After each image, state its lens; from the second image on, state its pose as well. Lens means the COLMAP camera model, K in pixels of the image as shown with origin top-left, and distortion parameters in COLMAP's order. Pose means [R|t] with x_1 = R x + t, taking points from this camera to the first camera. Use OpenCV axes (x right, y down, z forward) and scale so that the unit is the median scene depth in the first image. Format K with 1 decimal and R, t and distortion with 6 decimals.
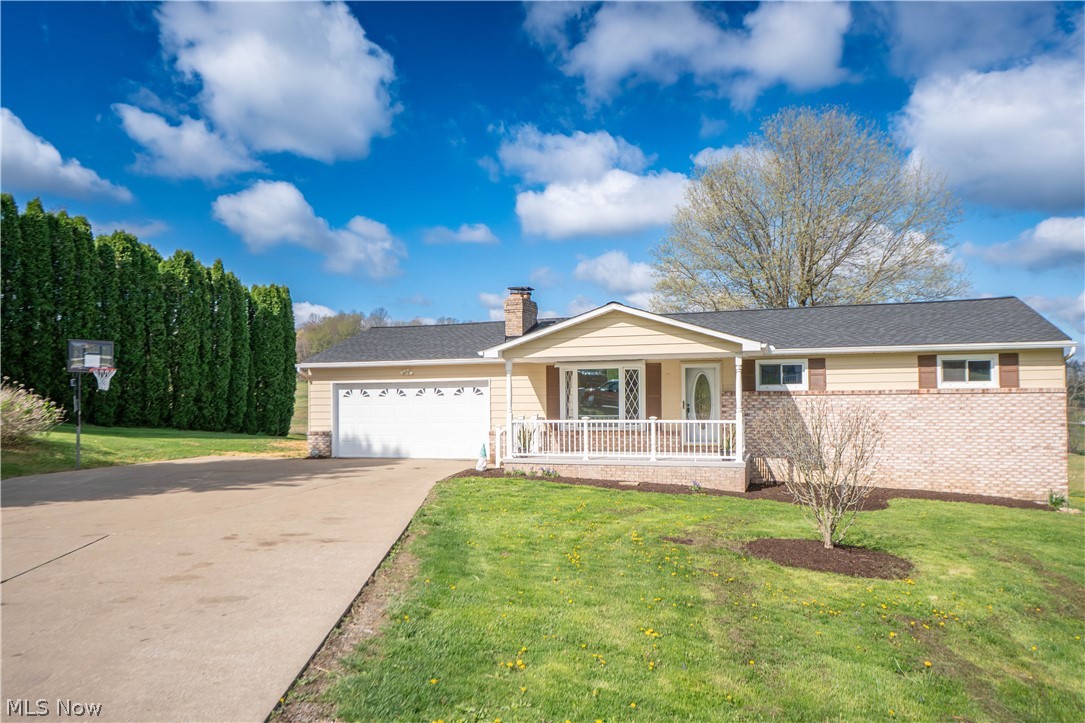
lens RADIAL K [[755.9, 0, 542.3], [0, 755.9, 383.1], [0, 0, 1]] dist [0.001837, 0.000679]
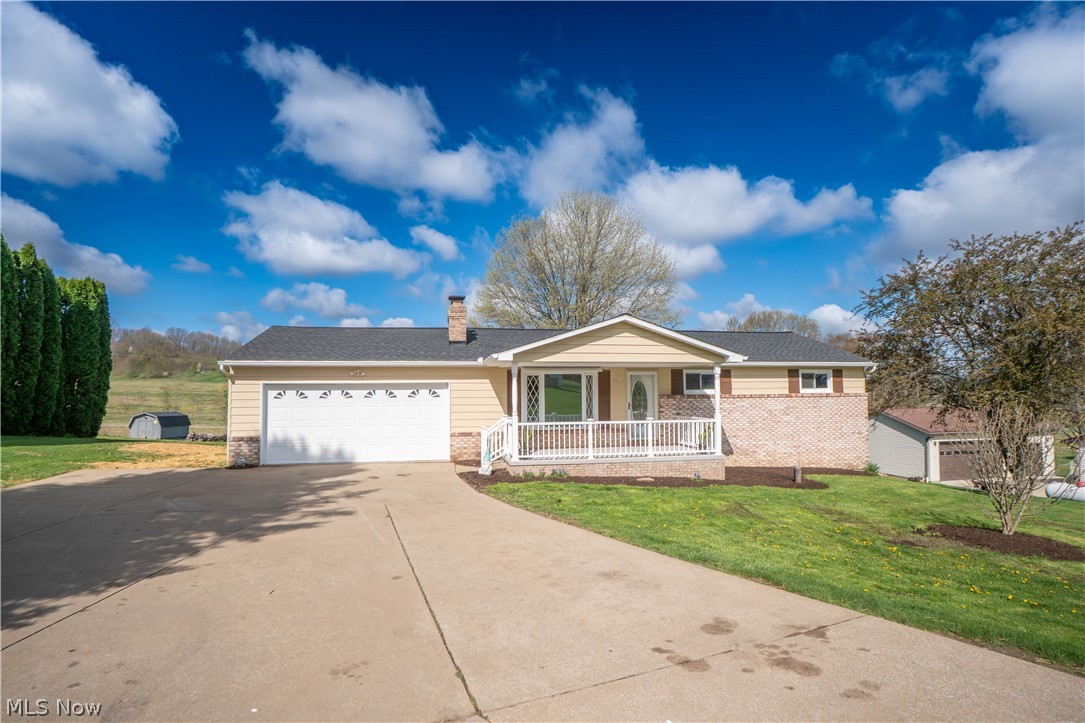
lens RADIAL K [[539.2, 0, 540.1], [0, 539.2, 362.6], [0, 0, 1]] dist [-0.061033, 0.018711]
pose [[0.881369, 0.032037, 0.471342, -0.323972], [-0.010896, 0.998811, -0.047514, 0.002144], [-0.472303, 0.036742, 0.880670, 0.316954]]
